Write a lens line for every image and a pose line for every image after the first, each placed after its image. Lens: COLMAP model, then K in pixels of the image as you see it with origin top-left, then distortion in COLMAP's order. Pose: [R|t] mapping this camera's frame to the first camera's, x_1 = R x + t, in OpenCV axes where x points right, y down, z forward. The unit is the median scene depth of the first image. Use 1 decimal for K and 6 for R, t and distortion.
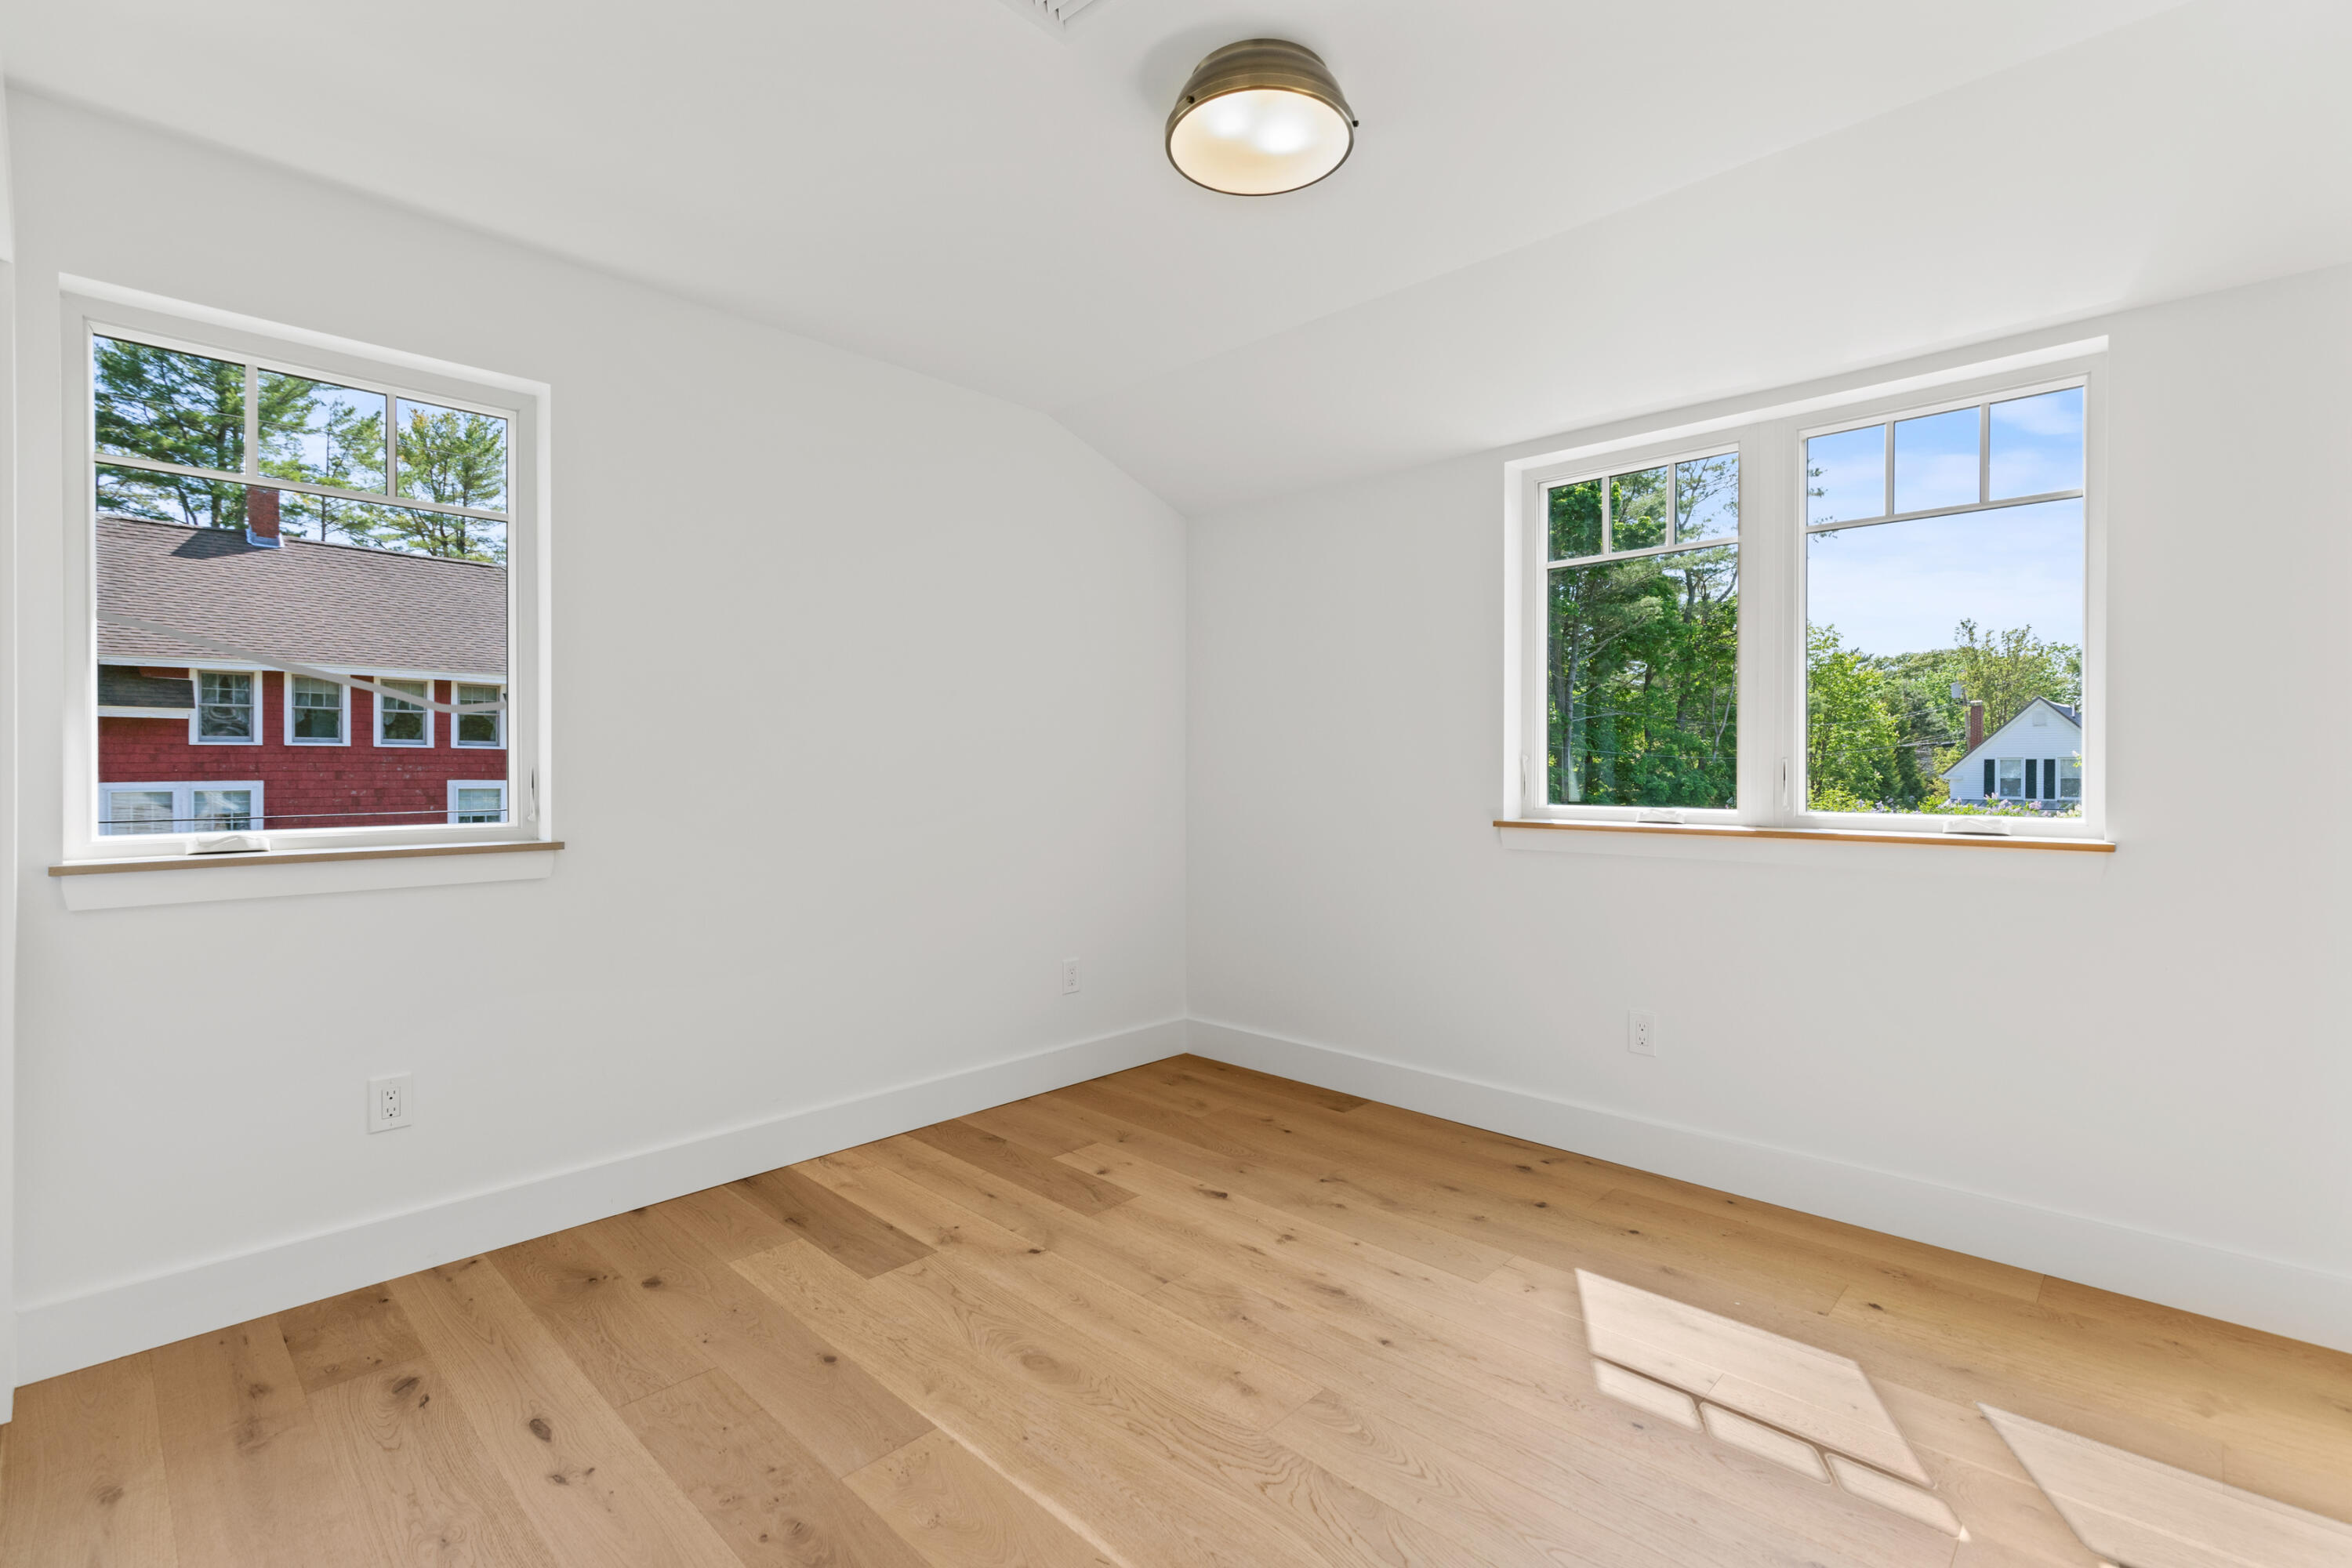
lens RADIAL K [[1048.4, 0, 1178.1], [0, 1048.4, 762.5], [0, 0, 1]] dist [0.000031, 0.000076]
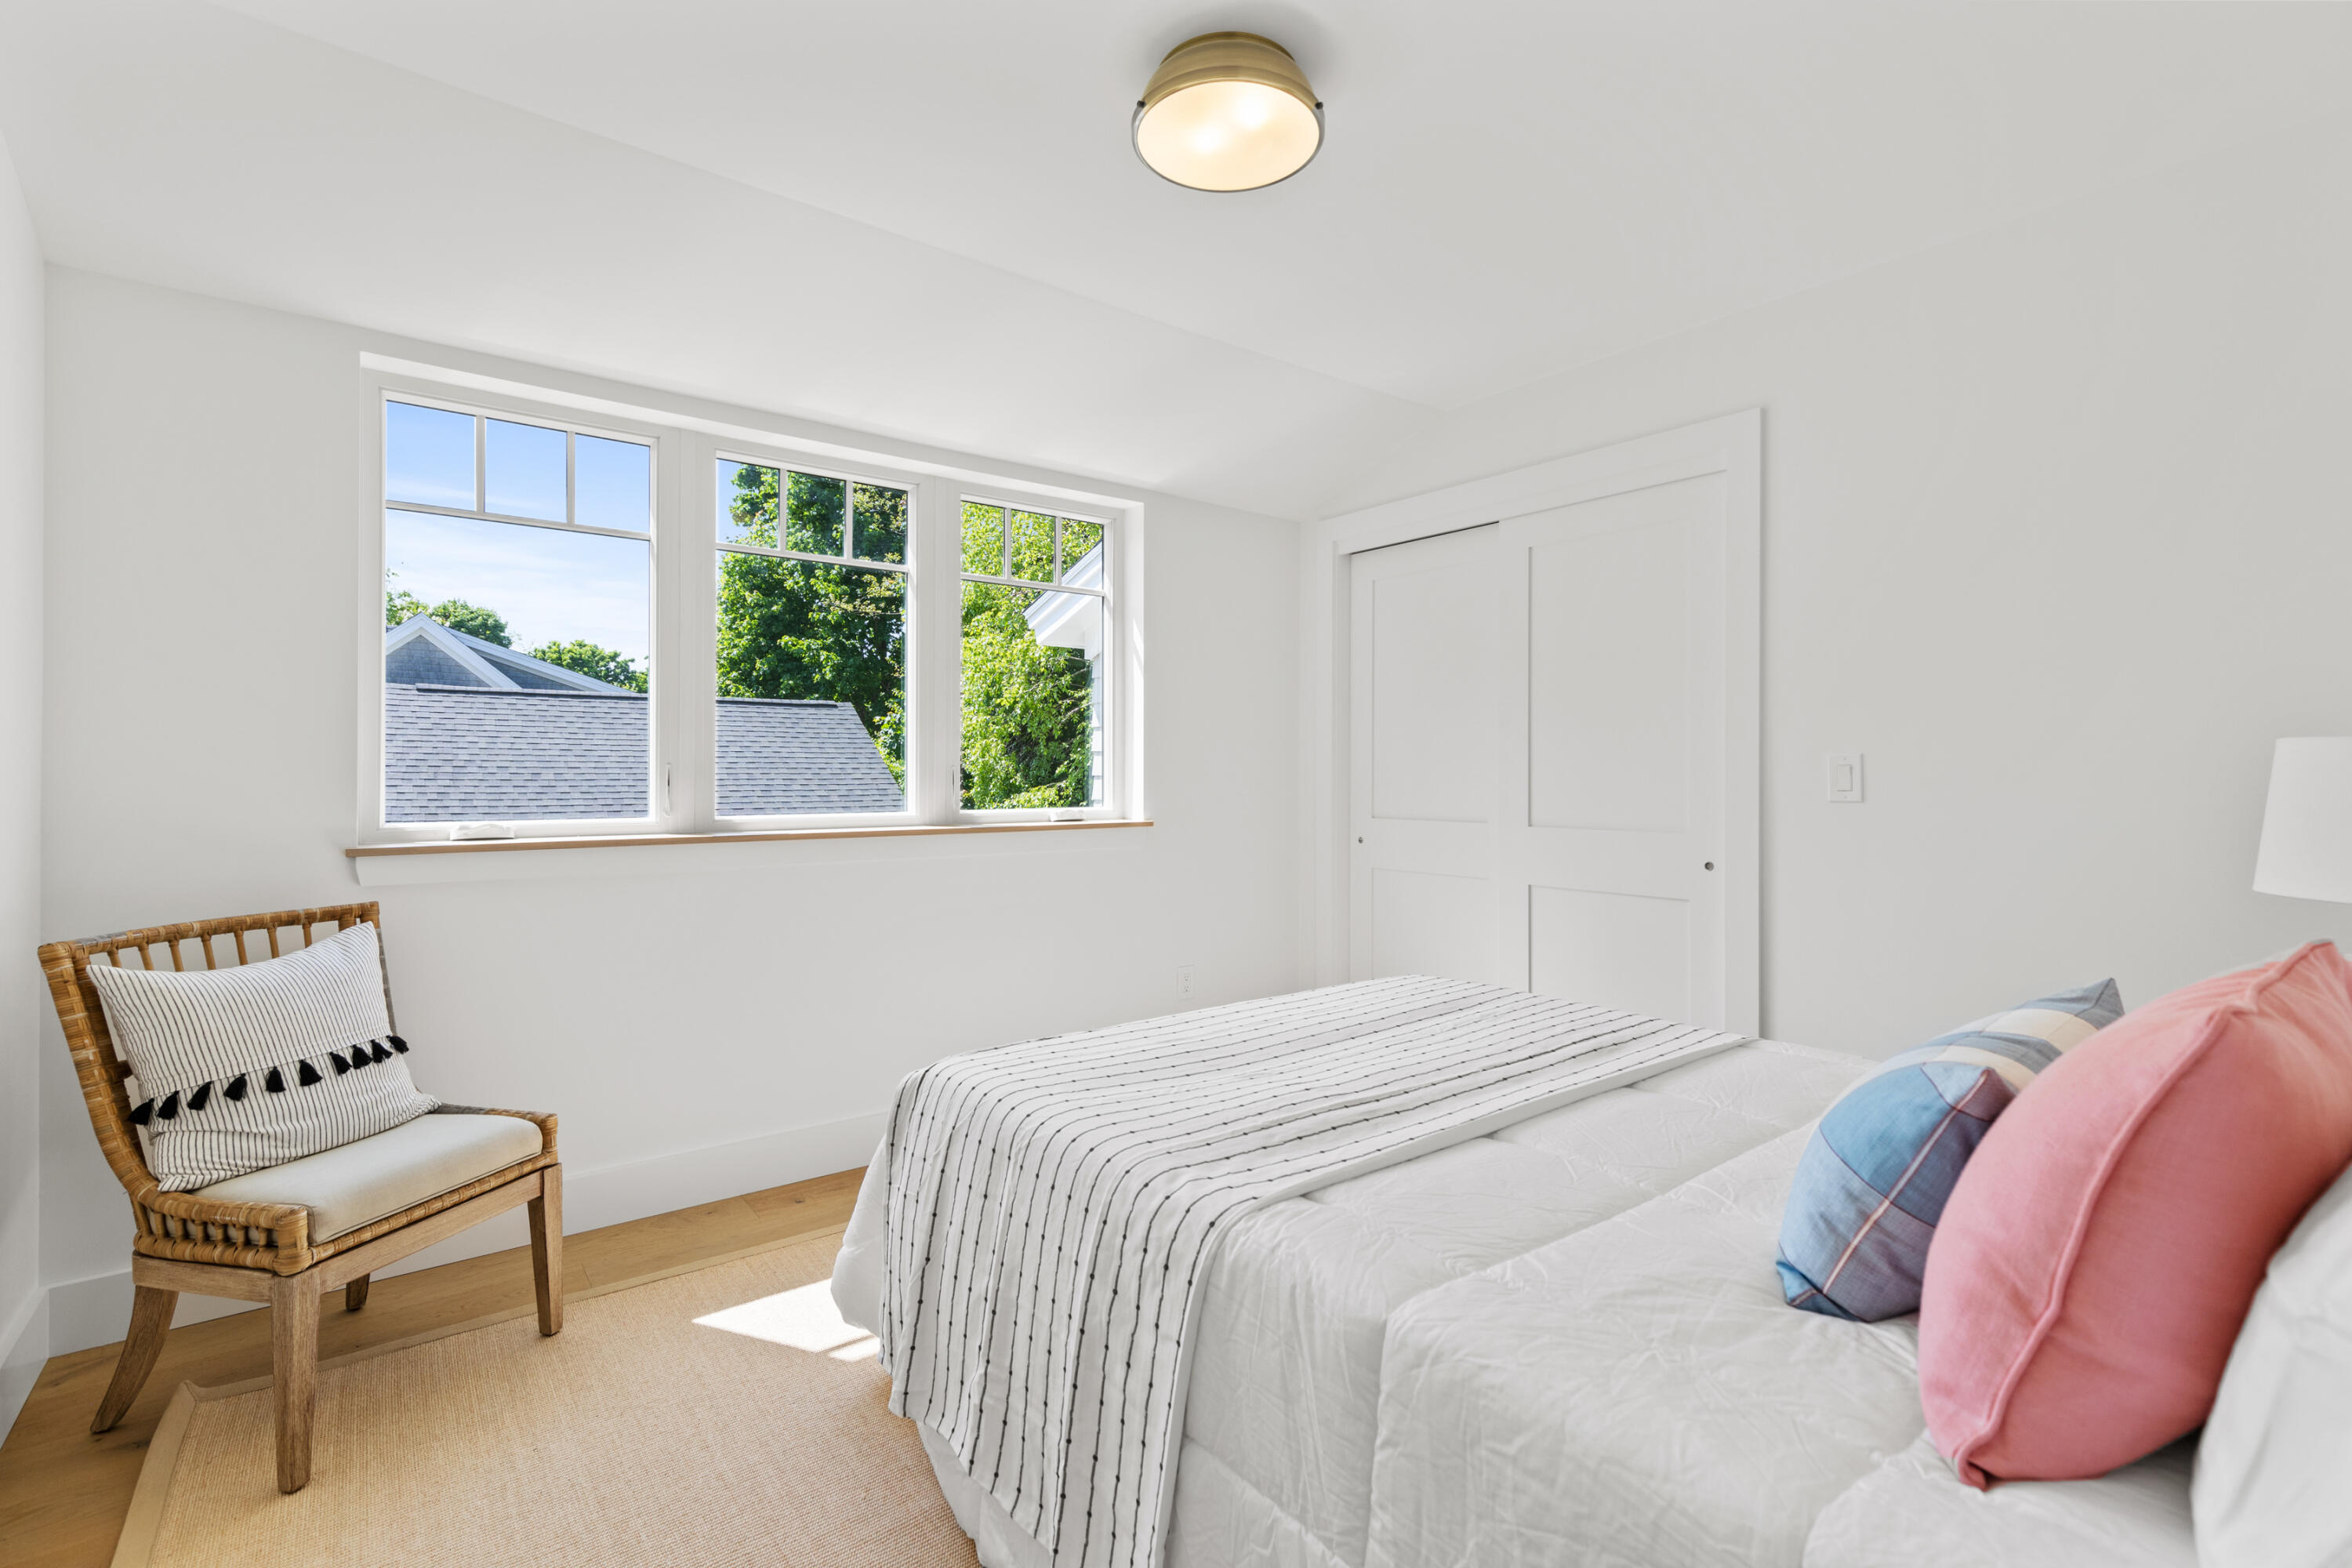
lens RADIAL K [[1119.0, 0, 1176.0], [0, 1119.0, 784.0], [0, 0, 1]] dist [0.000074, -0.000046]
pose [[0.122092, -0.009223, 0.992476, -0.382134], [-0.003783, 0.999945, 0.009758, 0.001744], [-0.992512, -0.004946, 0.122050, 0.348513]]
